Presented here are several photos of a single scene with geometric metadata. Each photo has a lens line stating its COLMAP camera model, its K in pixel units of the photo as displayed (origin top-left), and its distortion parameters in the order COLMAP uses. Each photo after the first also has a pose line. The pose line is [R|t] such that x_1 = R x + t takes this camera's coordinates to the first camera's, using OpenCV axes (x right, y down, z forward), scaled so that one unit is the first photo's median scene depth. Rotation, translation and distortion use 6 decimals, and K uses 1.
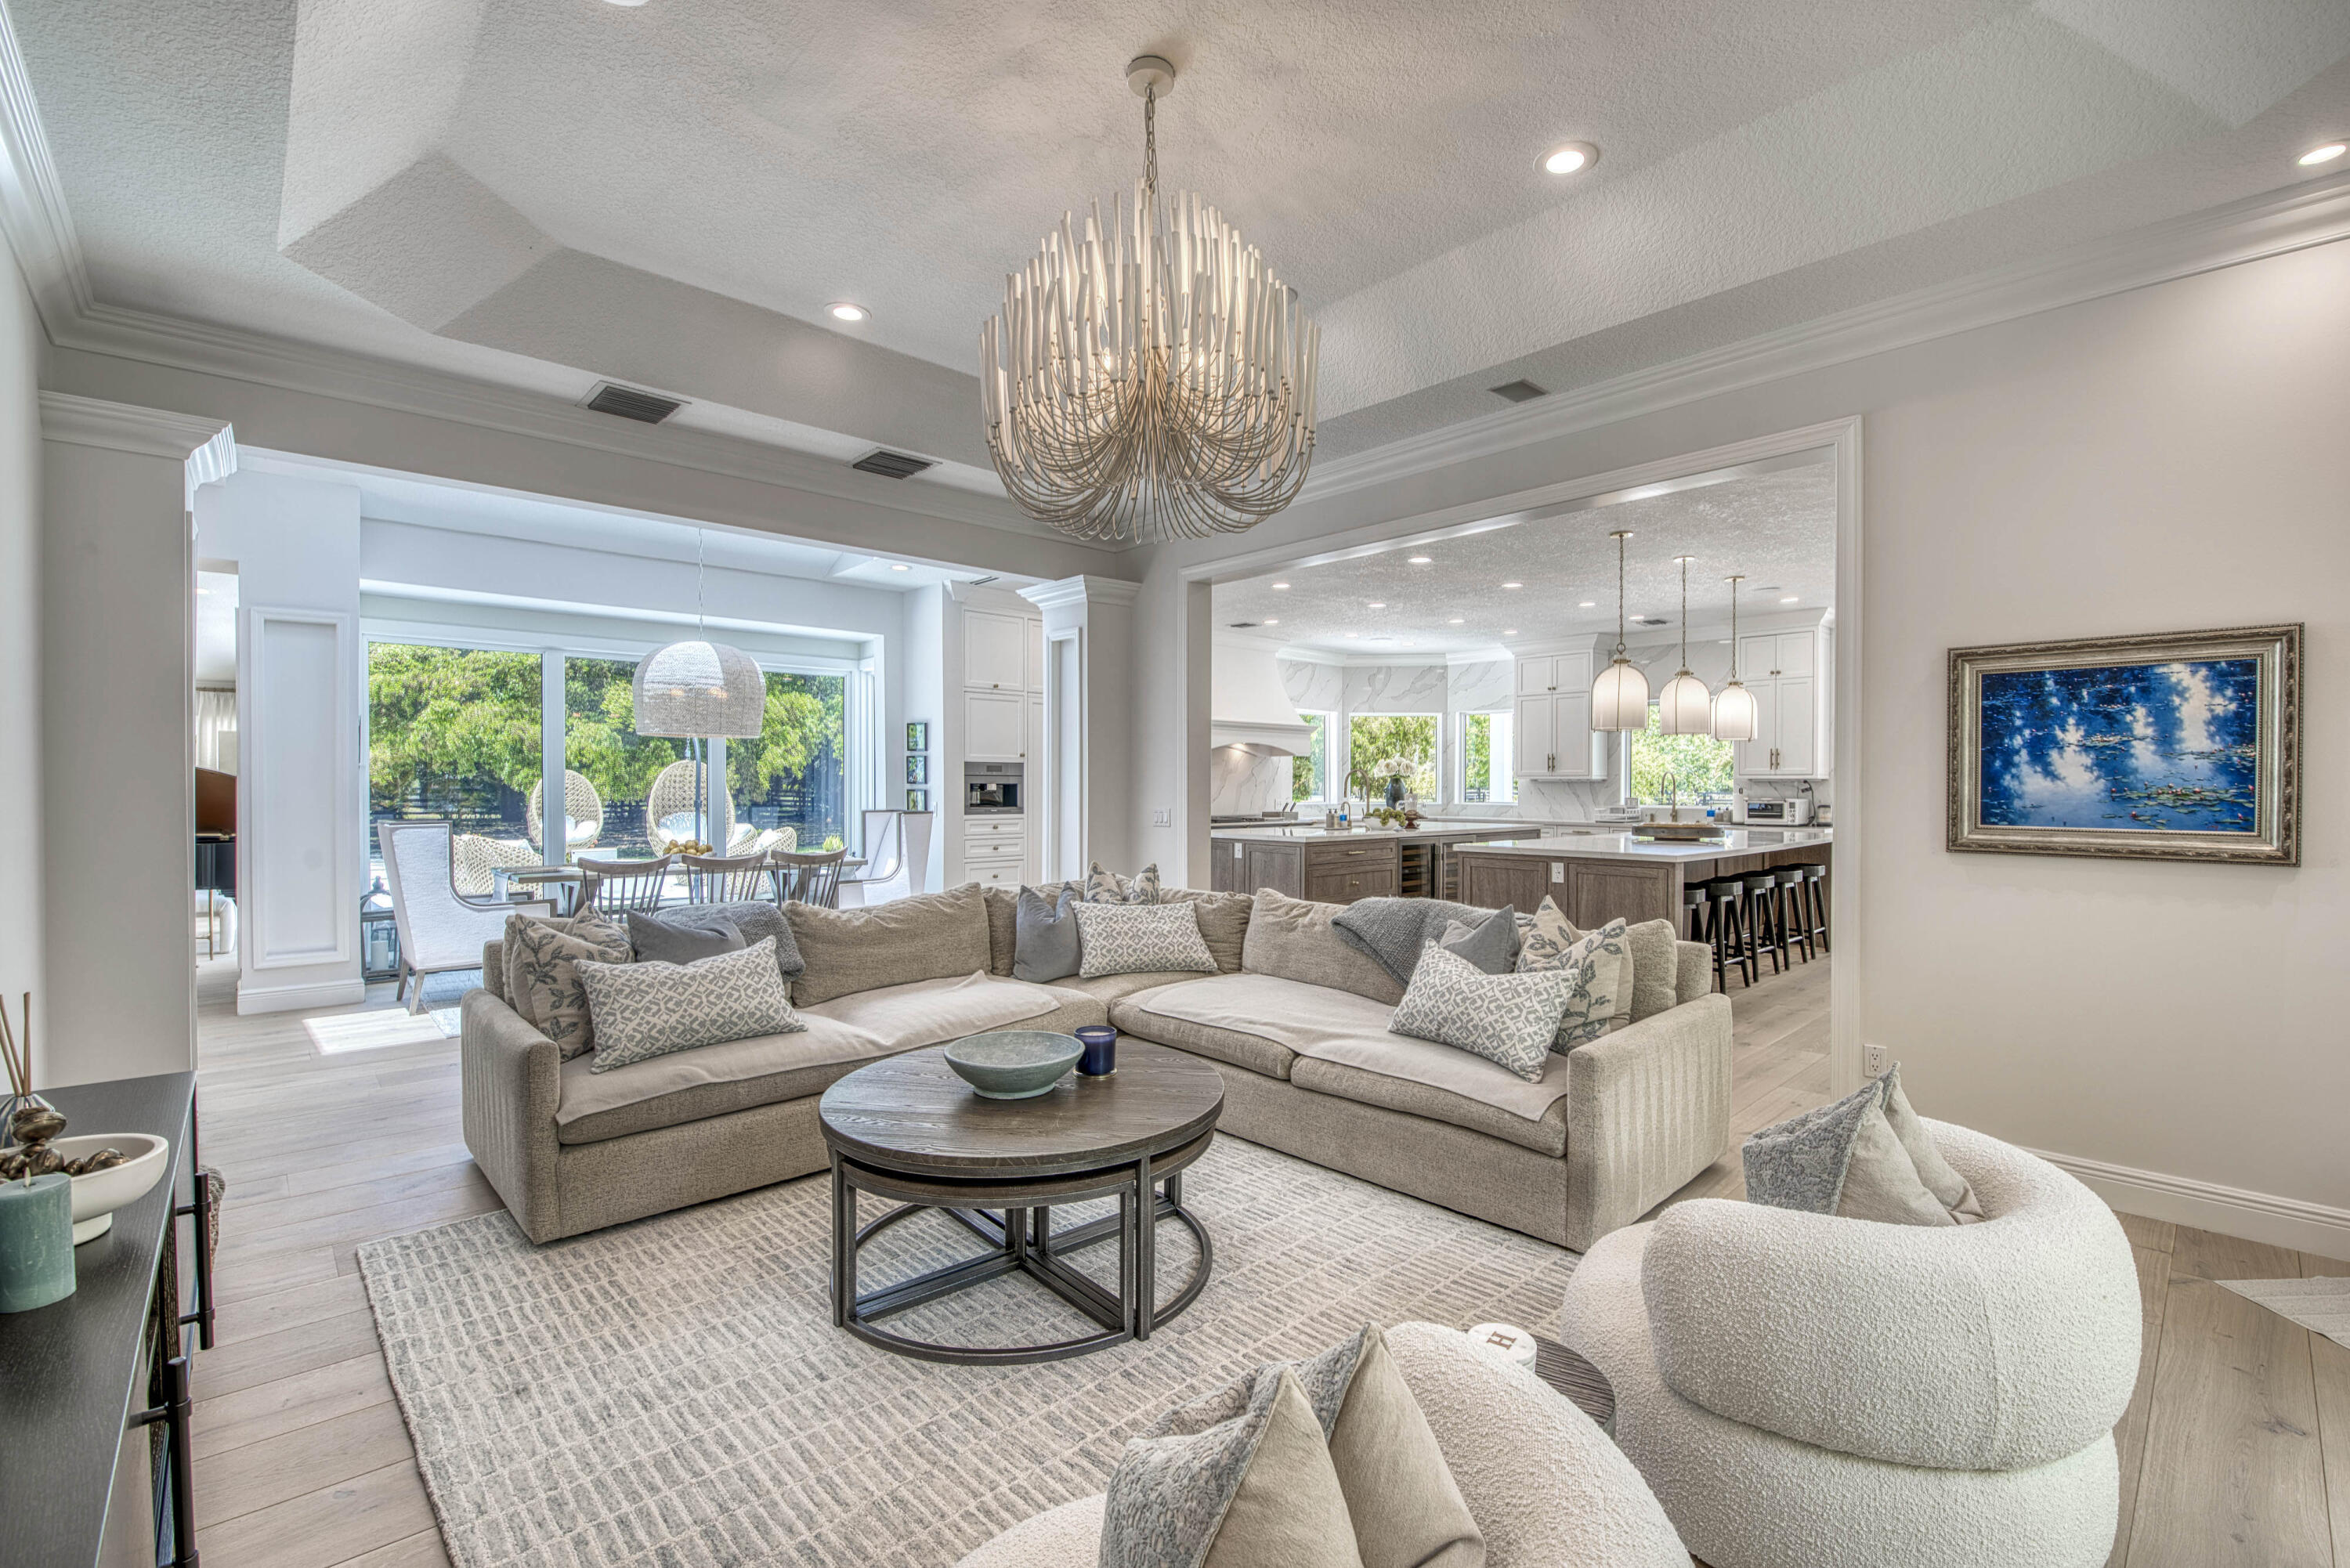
lens RADIAL K [[1012.2, 0, 1207.8], [0, 1012.2, 791.6], [0, 0, 1]] dist [-0.000467, -0.012528]
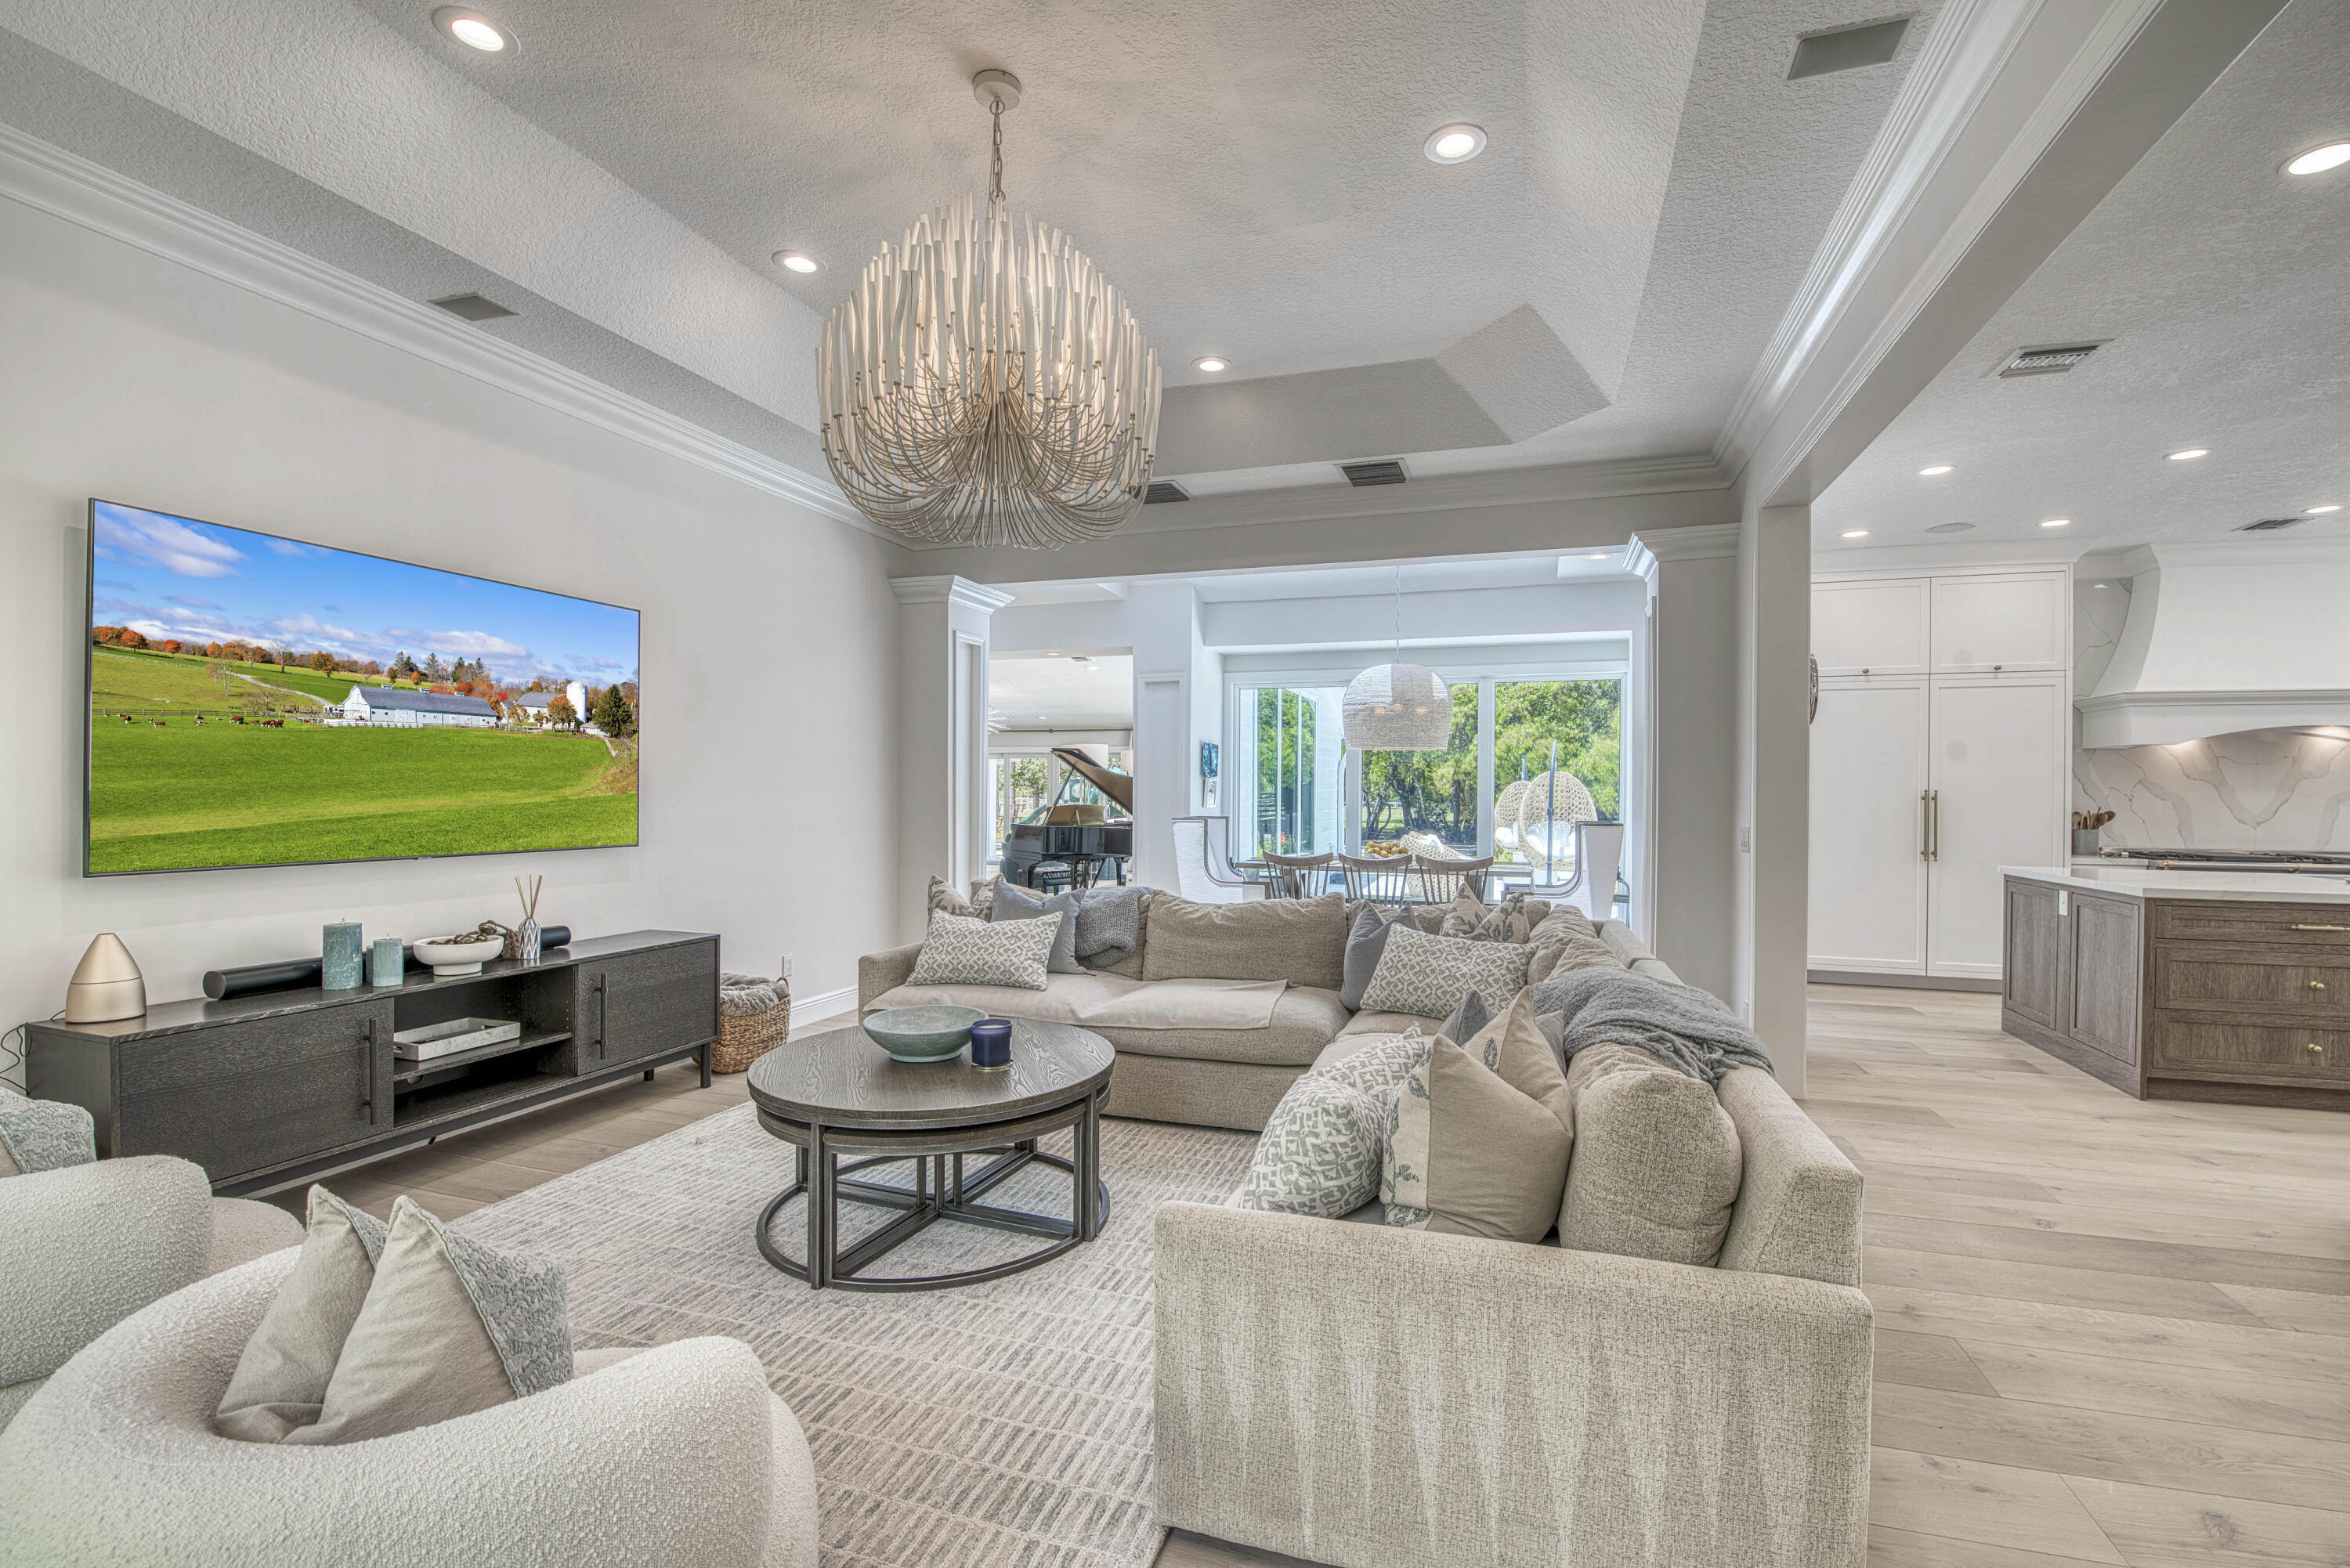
lens RADIAL K [[1012.2, 0, 1207.8], [0, 1012.2, 791.6], [0, 0, 1]] dist [-0.000467, -0.012528]
pose [[0.470159, 0.002059, -0.882579, 0.494990], [-0.013450, 0.999898, -0.004832, 0.000282], [0.882479, 0.014143, 0.470139, 0.381163]]
